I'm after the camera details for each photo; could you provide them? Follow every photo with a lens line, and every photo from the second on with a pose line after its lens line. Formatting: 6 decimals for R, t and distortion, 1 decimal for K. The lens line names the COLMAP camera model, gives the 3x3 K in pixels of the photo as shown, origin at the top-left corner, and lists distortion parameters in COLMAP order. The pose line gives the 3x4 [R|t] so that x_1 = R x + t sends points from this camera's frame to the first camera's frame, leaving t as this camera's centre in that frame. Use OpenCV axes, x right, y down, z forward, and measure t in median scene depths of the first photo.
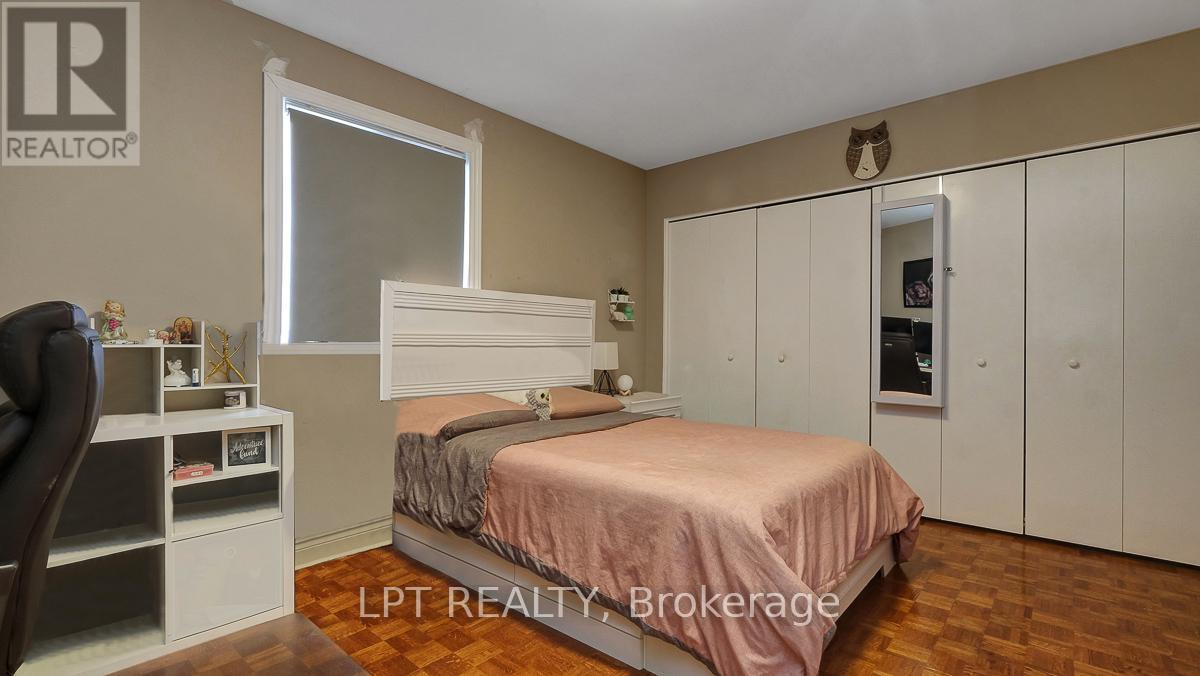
lens RADIAL K [[536.5, 0, 604.1], [0, 536.5, 341.9], [0, 0, 1]] dist [-0.002524, -0.002204]
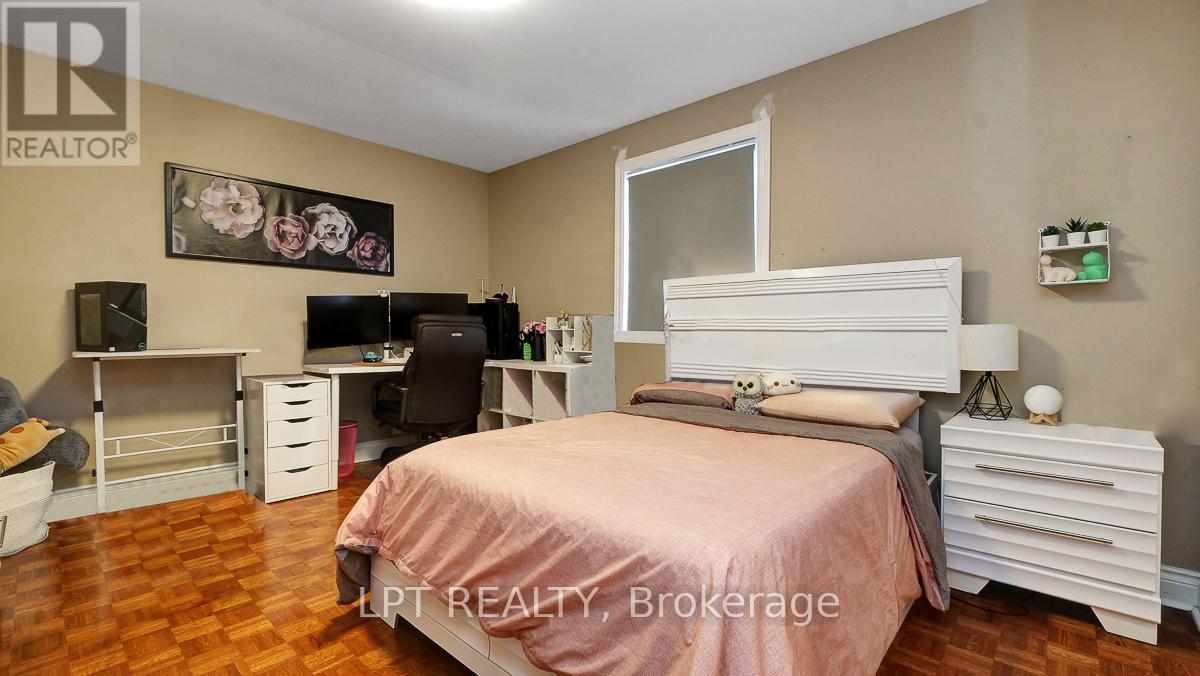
lens RADIAL K [[536.5, 0, 603.8], [0, 536.5, 338.2], [0, 0, 1]] dist [-0.002524, -0.002204]
pose [[-0.020013, 0.018253, -0.999633, 0.622726], [0.009276, 0.999794, 0.018070, 0.001359], [0.999757, -0.008911, -0.020178, 0.607544]]
